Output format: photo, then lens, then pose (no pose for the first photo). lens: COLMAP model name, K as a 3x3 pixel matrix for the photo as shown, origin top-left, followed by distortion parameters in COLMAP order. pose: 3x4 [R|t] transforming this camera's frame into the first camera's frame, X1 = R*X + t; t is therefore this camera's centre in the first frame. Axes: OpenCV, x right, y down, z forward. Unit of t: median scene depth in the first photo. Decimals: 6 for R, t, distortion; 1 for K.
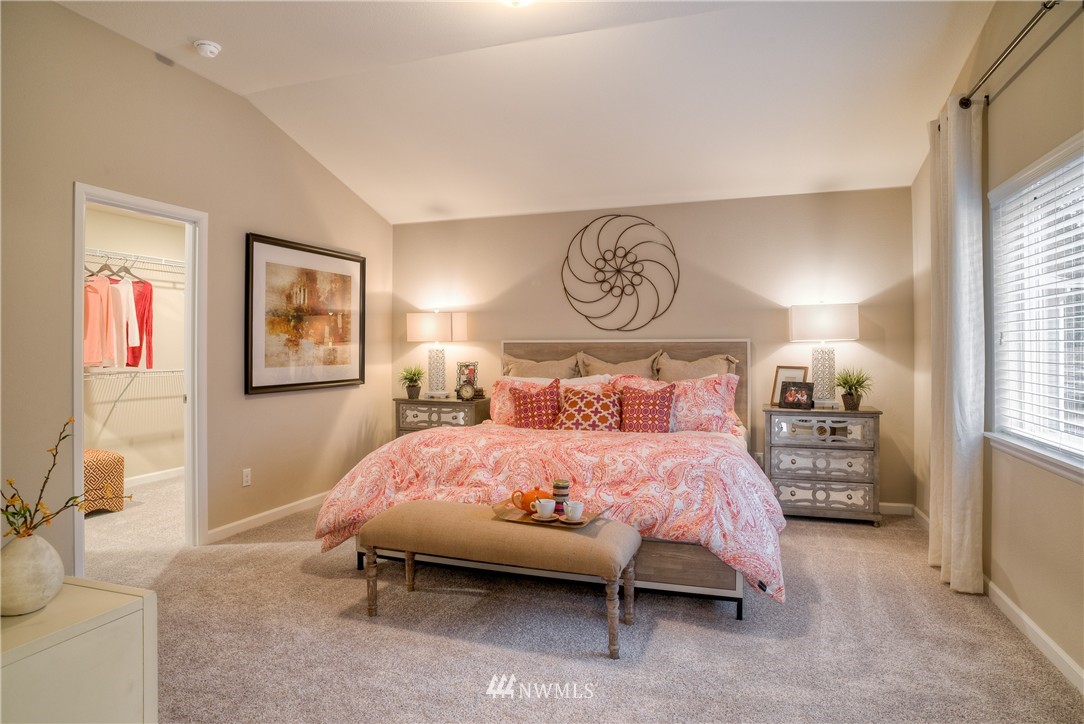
lens RADIAL K [[630.8, 0, 542.9], [0, 630.8, 344.6], [0, 0, 1]] dist [-0.048925, 0.002986]
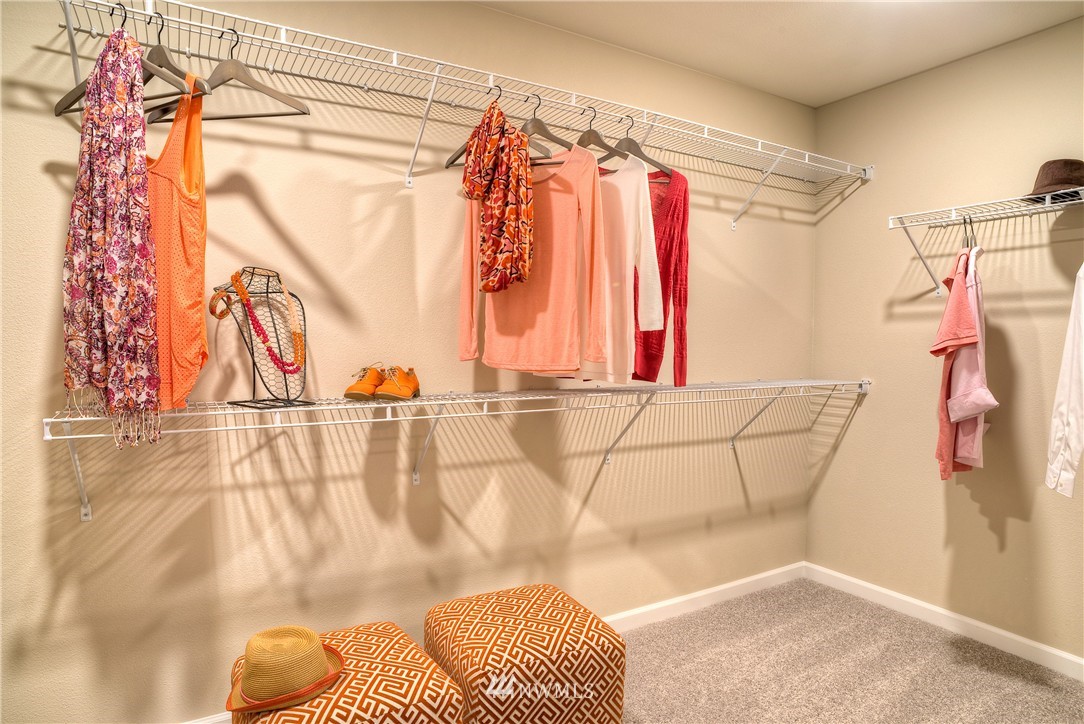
lens RADIAL K [[630.8, 0, 542.9], [0, 630.8, 344.6], [0, 0, 1]] dist [-0.048925, 0.002986]
pose [[0.764412, 0.013474, -0.644588, -0.362769], [-0.008689, 0.999906, 0.010598, 0.006455], [0.644670, -0.002500, 0.764457, 0.516849]]
